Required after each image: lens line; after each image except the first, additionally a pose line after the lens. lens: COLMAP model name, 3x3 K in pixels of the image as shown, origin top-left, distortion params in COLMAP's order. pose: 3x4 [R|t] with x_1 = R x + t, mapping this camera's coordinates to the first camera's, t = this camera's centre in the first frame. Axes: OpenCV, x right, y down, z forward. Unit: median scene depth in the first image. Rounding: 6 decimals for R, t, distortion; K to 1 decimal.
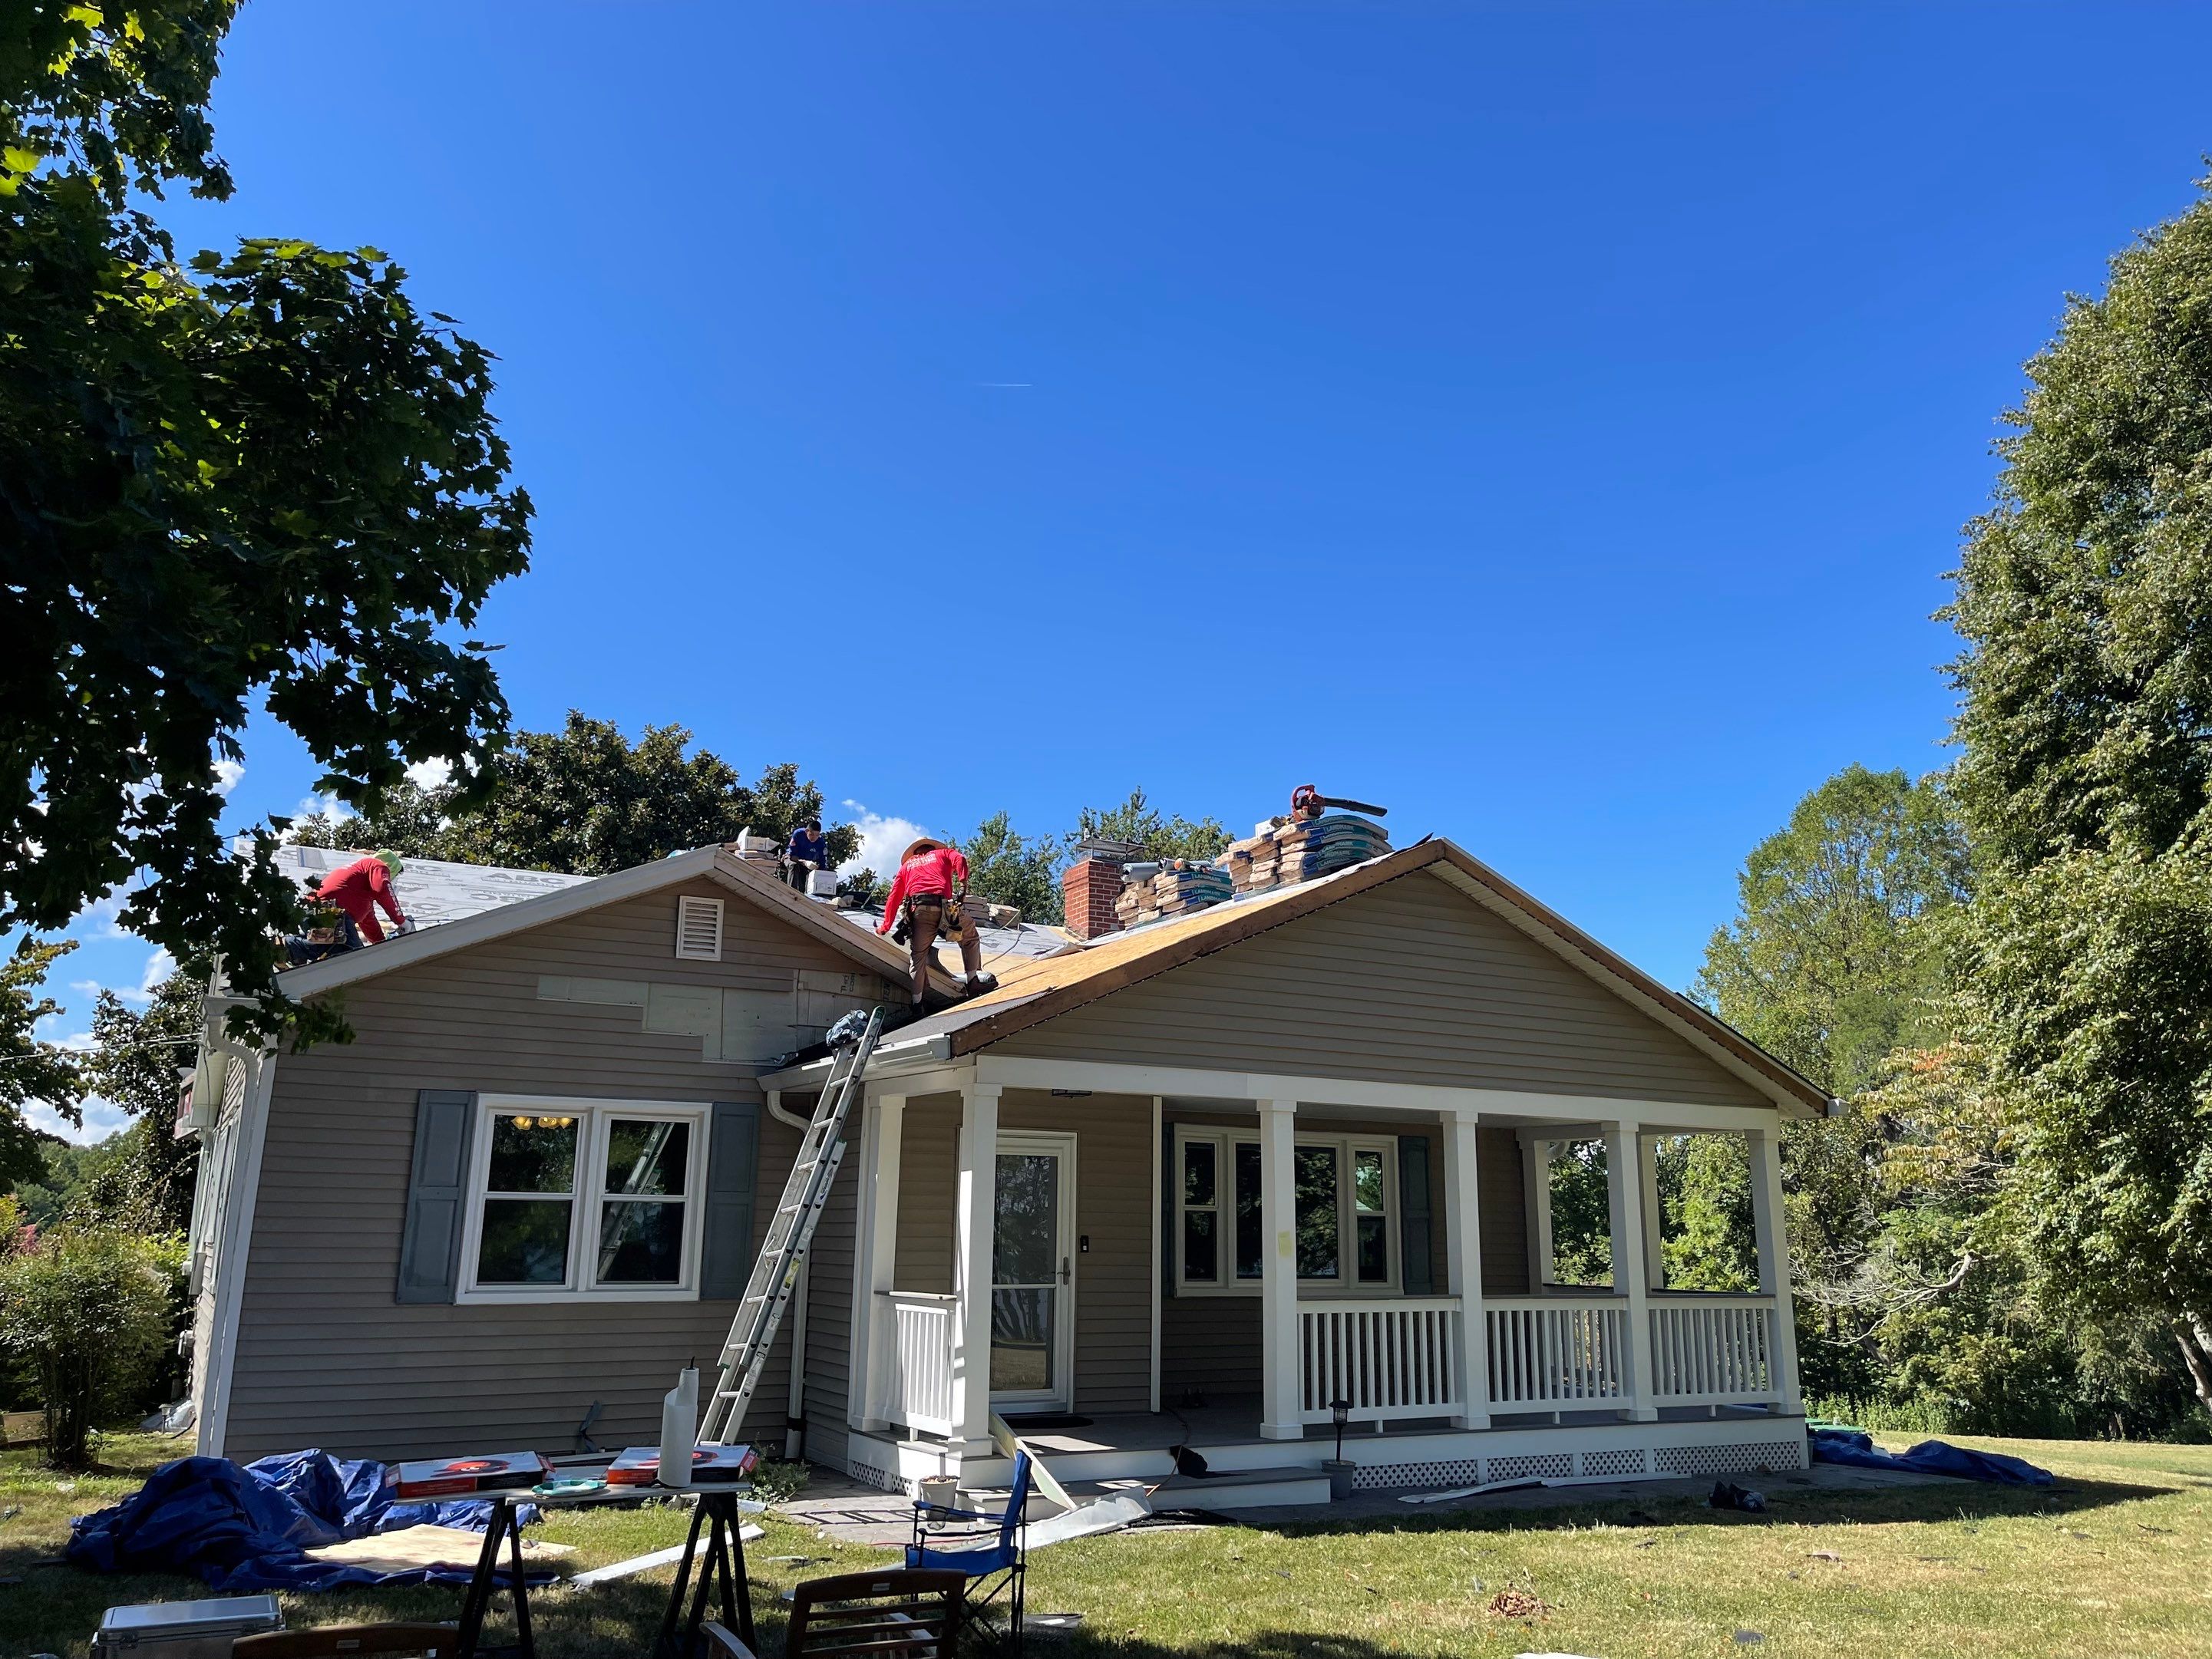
lens RADIAL K [[1666.6, 0, 1106.1], [0, 1666.6, 833.7], [0, 0, 1]] dist [0.028507, -0.004404]
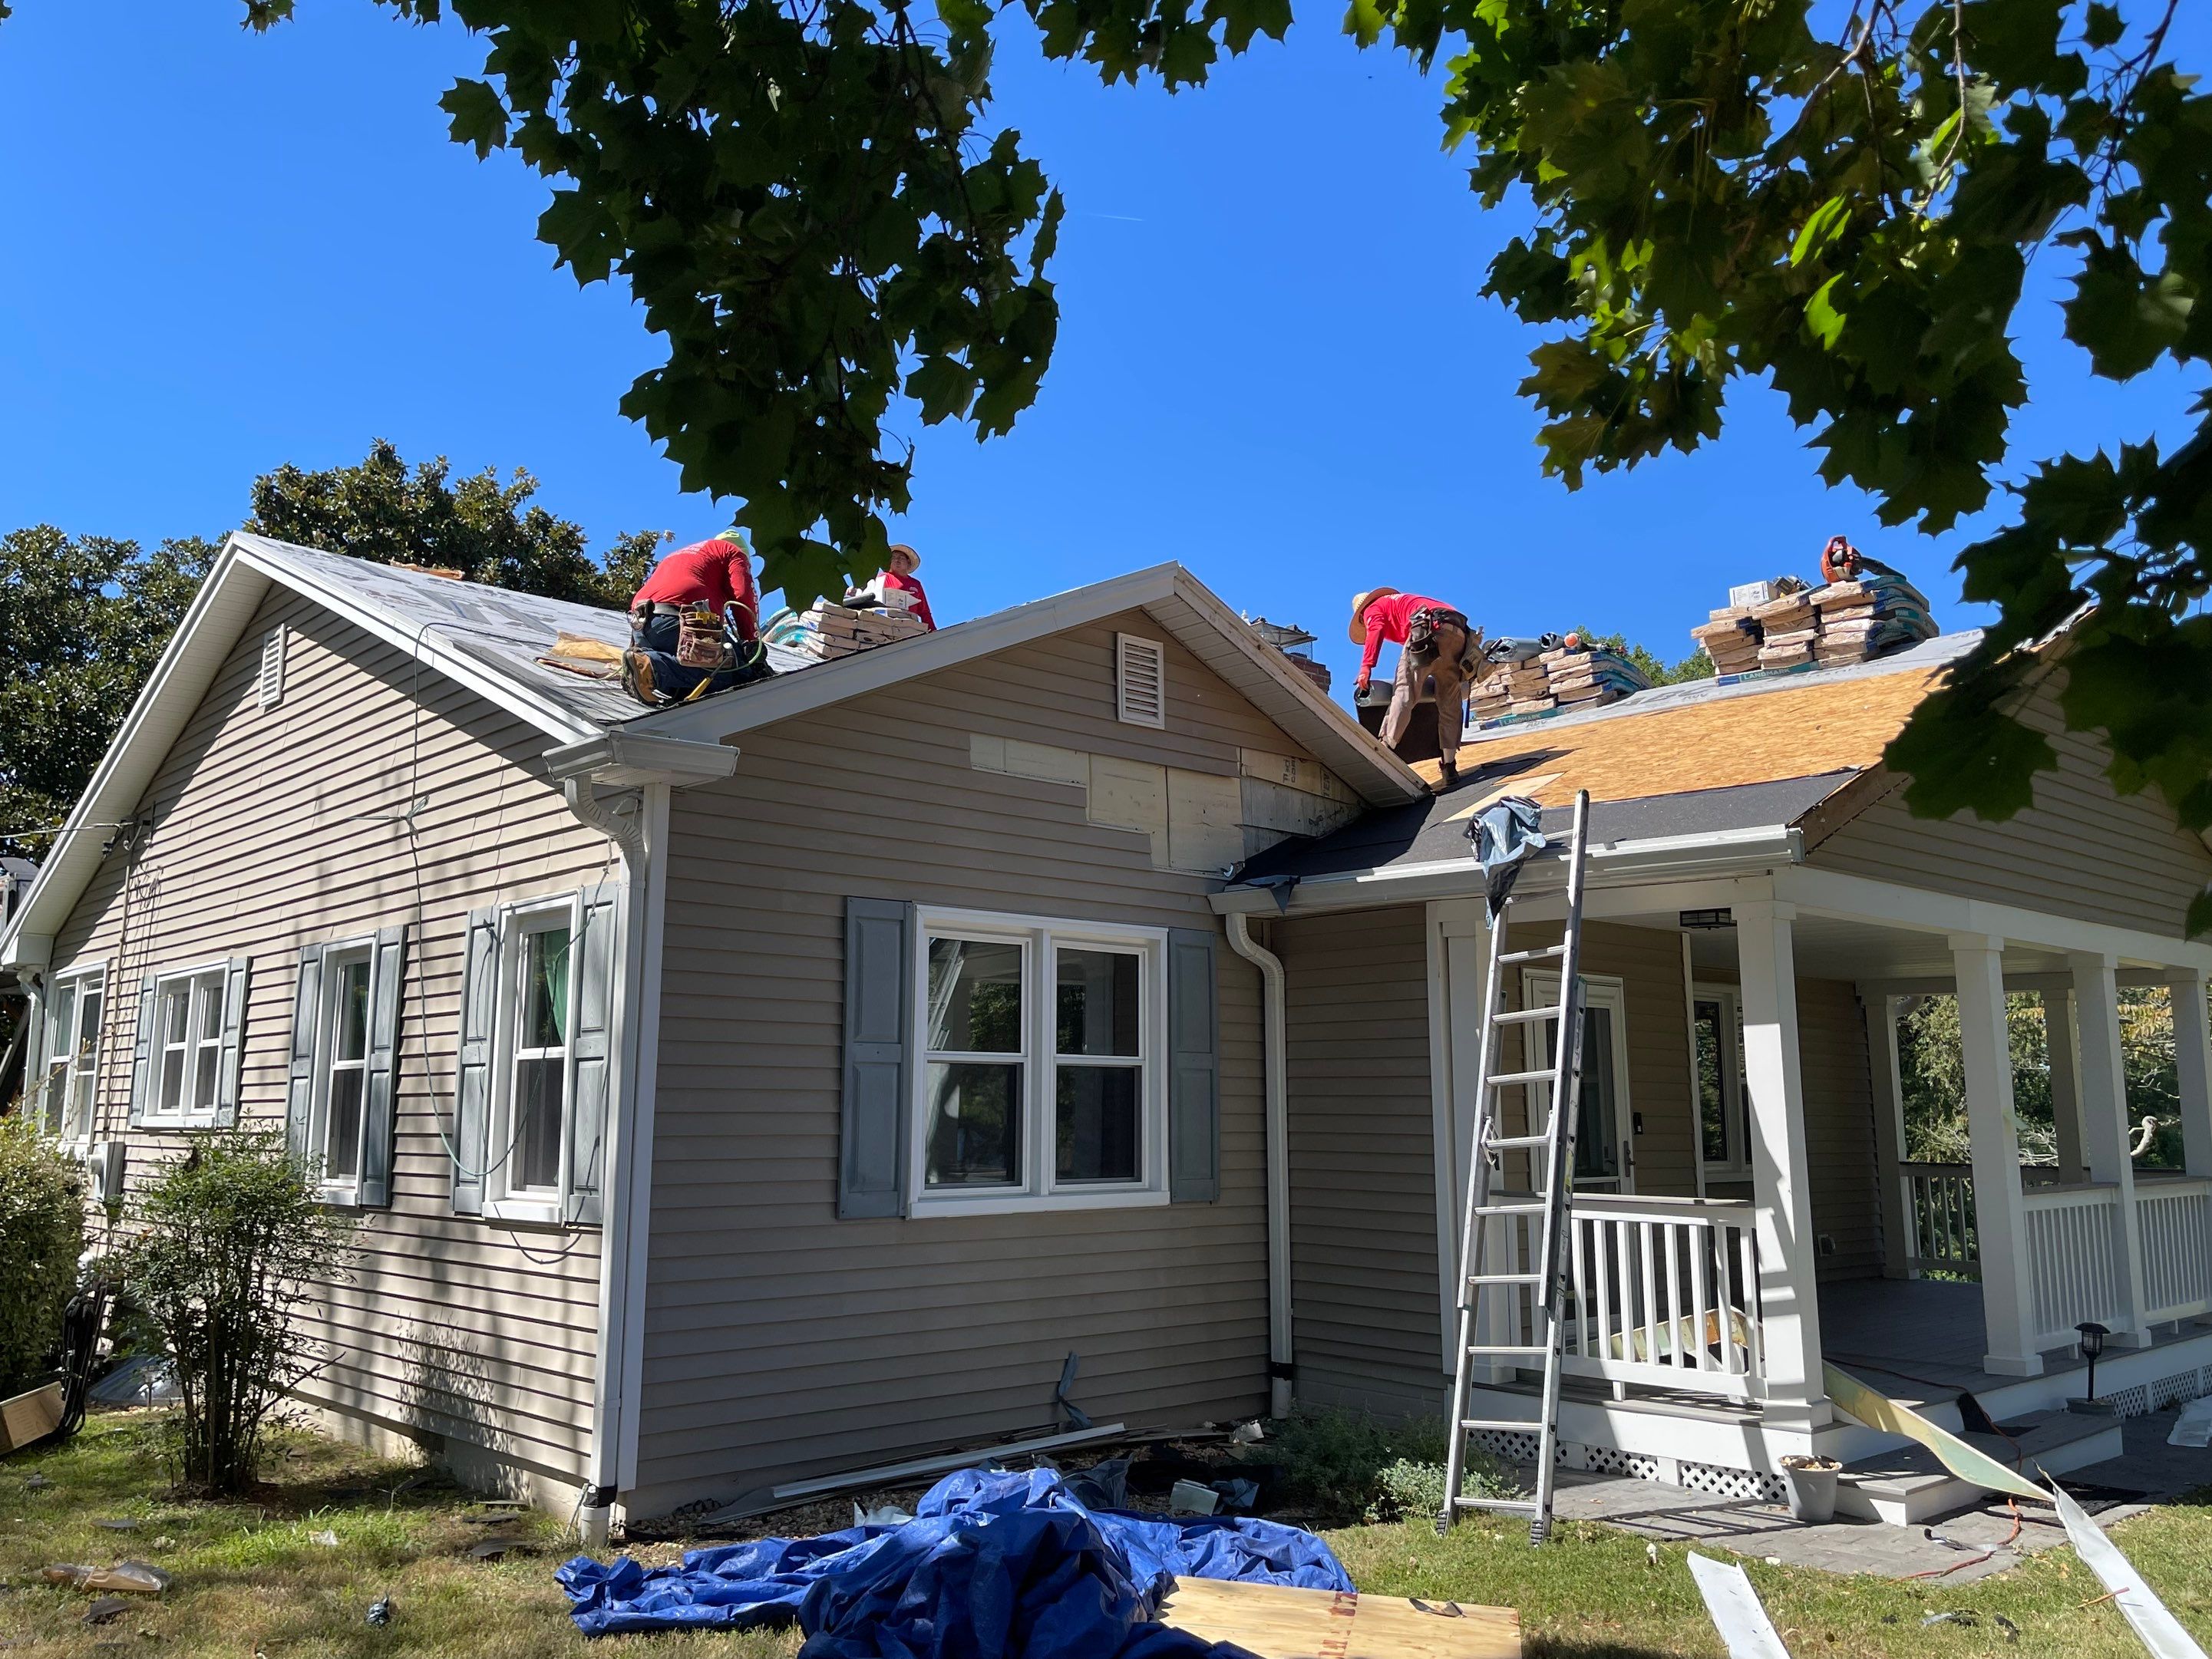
lens RADIAL K [[1770.6, 0, 1107.1], [0, 1770.6, 823.5], [0, 0, 1]] dist [0.044036, -0.004182]
pose [[0.973800, 0.028357, 0.225629, -0.442069], [-0.045992, 0.996250, 0.073289, 0.065543], [-0.222705, -0.081746, 0.971453, 0.292964]]
